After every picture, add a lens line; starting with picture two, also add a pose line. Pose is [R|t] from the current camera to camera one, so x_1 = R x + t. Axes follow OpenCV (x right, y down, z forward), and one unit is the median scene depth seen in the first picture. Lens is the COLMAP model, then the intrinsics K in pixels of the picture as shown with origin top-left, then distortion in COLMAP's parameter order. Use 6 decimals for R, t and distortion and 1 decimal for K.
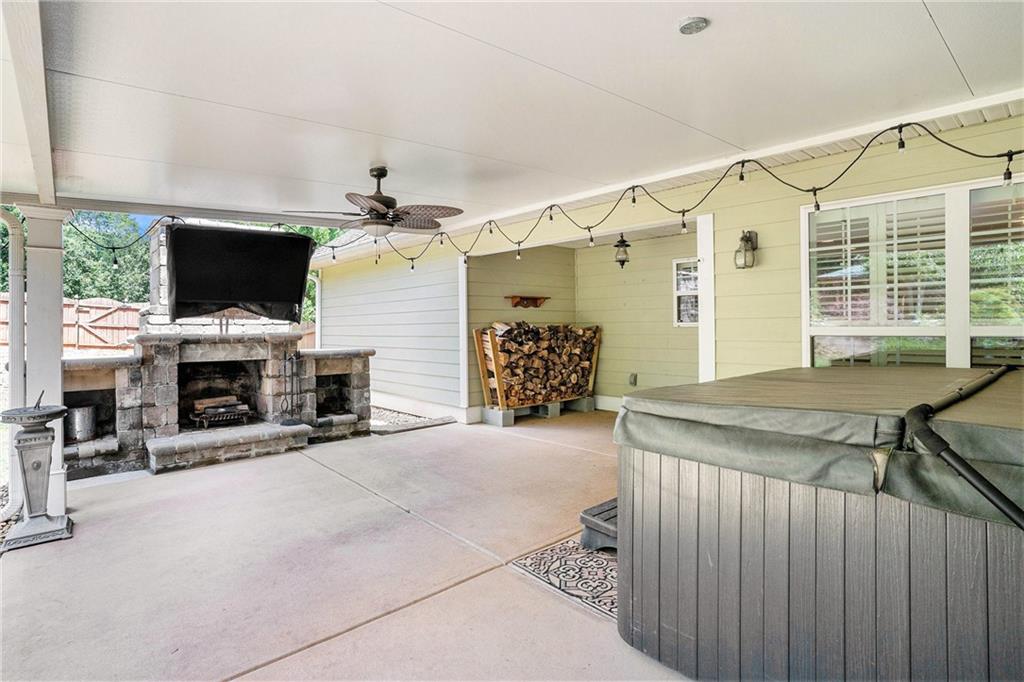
lens RADIAL K [[531.2, 0, 509.3], [0, 531.2, 318.1], [0, 0, 1]] dist [-0.045999, 0.000466]
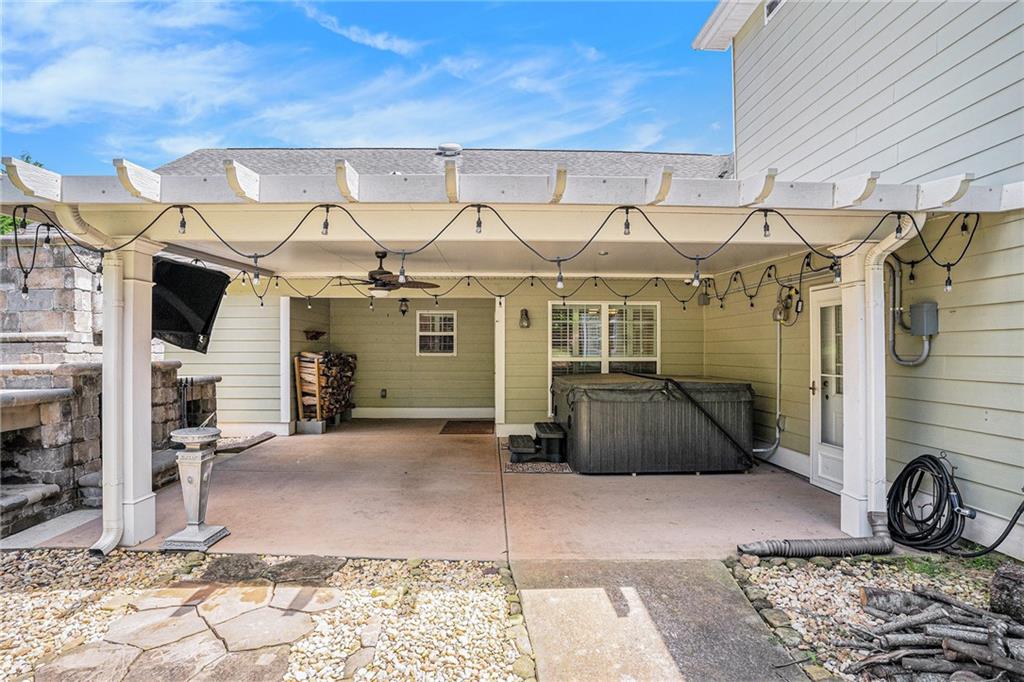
lens RADIAL K [[506.3, 0, 512.0], [0, 506.3, 341.0], [0, 0, 1]] dist [-0.022509, 0.000001]
pose [[0.633572, 0.024597, 0.773292, -0.900781], [-0.019311, 0.999686, -0.015976, -0.010609], [-0.773442, -0.004811, 0.633848, -0.163937]]
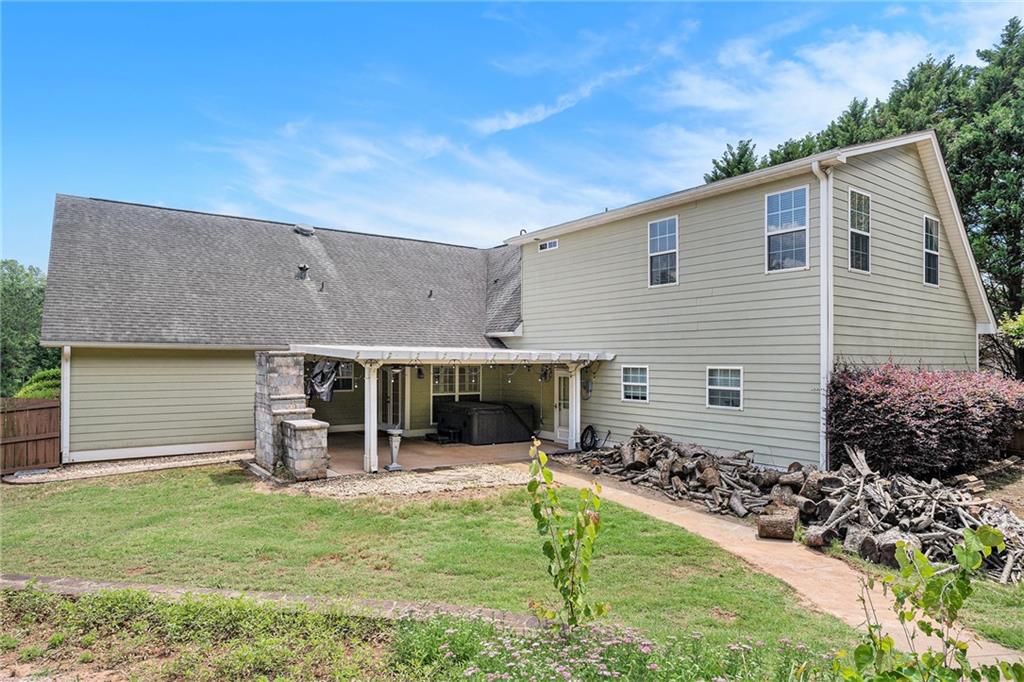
lens RADIAL K [[595.9, 0, 512.5], [0, 595.9, 359.1], [0, 0, 1]] dist [0.000350, -0.000004]
pose [[0.114576, 0.015409, 0.993295, -3.100587], [-0.022780, 0.999658, -0.012880, -0.161676], [-0.993153, -0.021151, 0.114888, -0.123816]]
